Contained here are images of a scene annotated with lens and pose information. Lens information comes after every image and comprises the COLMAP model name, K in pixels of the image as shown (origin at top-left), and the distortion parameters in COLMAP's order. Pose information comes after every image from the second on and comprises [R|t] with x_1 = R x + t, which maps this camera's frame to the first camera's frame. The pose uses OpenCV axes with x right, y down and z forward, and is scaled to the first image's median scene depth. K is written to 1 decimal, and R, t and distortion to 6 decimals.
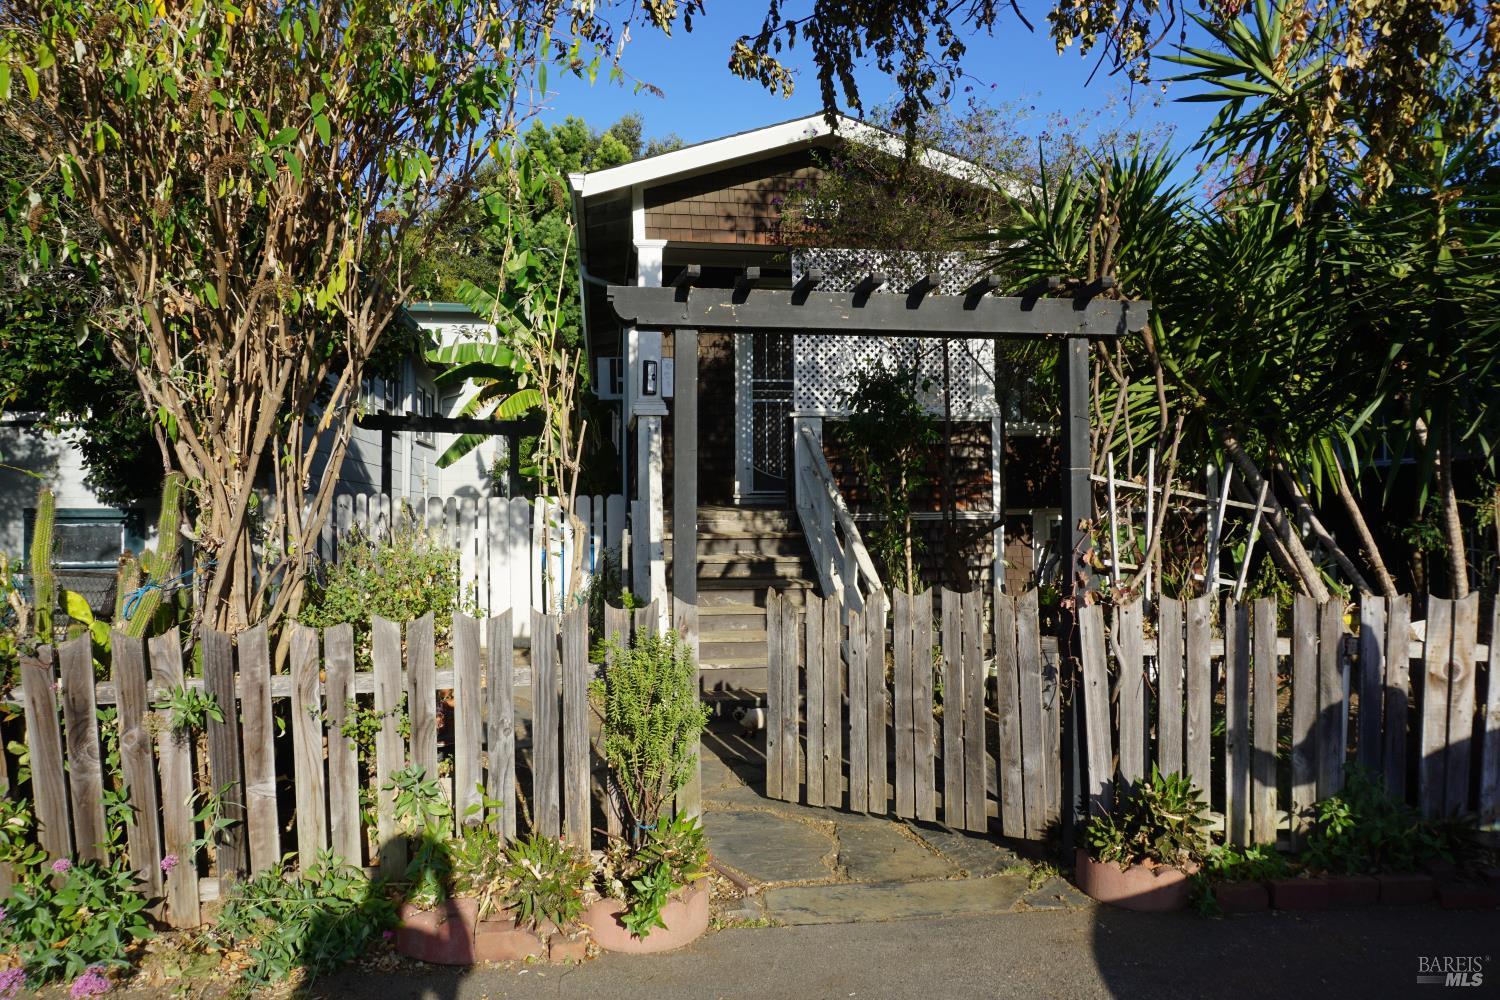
lens RADIAL K [[1001.6, 0, 739.7], [0, 1001.6, 494.1], [0, 0, 1]] dist [-0.052247, 0.030982]
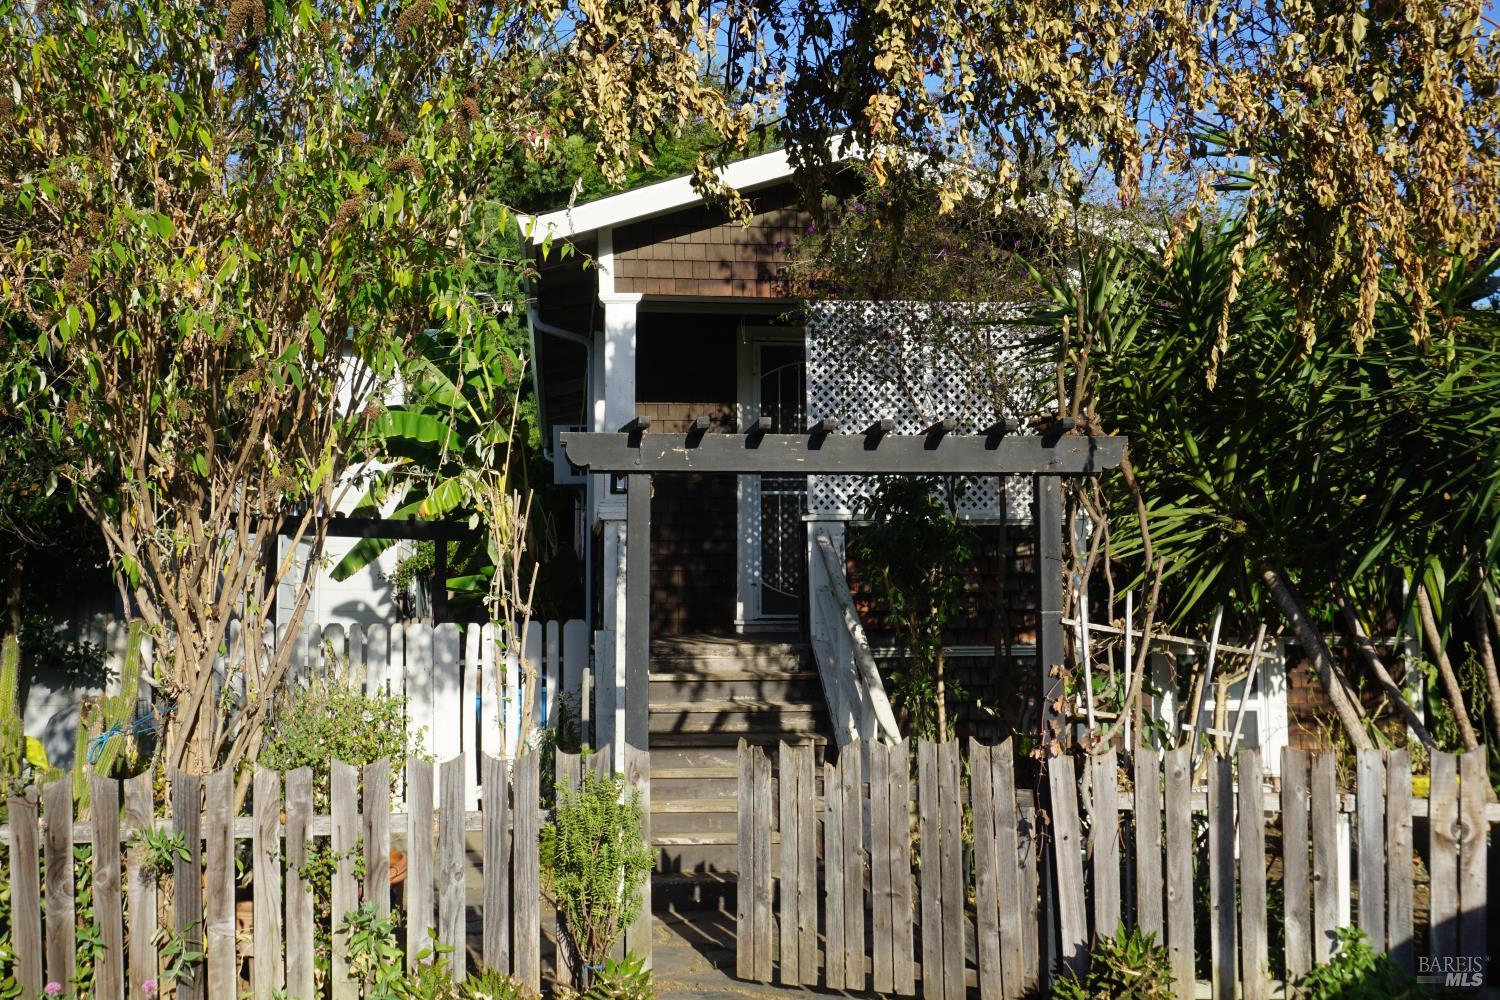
lens RADIAL K [[1700.5, 0, 737.6], [0, 1700.5, 508.6], [0, 0, 1]] dist [-0.009573, 0.000000]
pose [[0.999441, -0.000850, -0.033413, 0.087087], [-0.000929, 0.998583, -0.053201, -0.034857], [0.033411, 0.053202, 0.998025, -0.591296]]
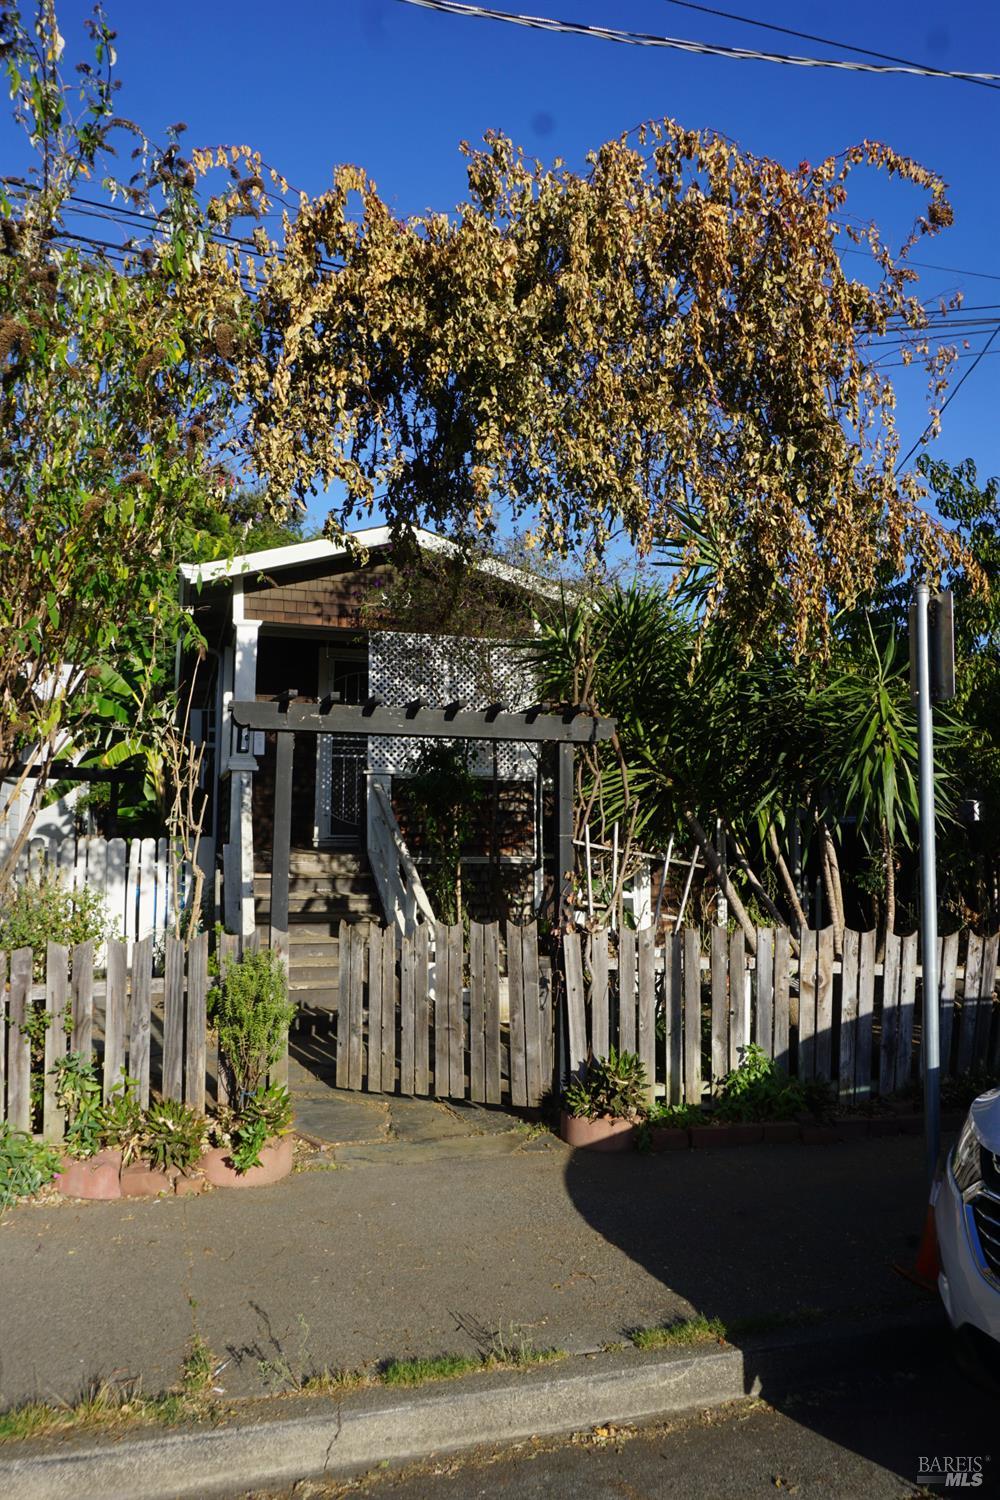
lens RADIAL K [[1001.6, 0, 488.3], [0, 1001.6, 747.4], [0, 0, 1]] dist [-0.052247, 0.030982]
pose [[0.985365, 0.028290, 0.168092, -0.008459], [-0.014874, 0.996640, -0.080541, -0.032159], [-0.169806, 0.076862, 0.982476, -0.352117]]
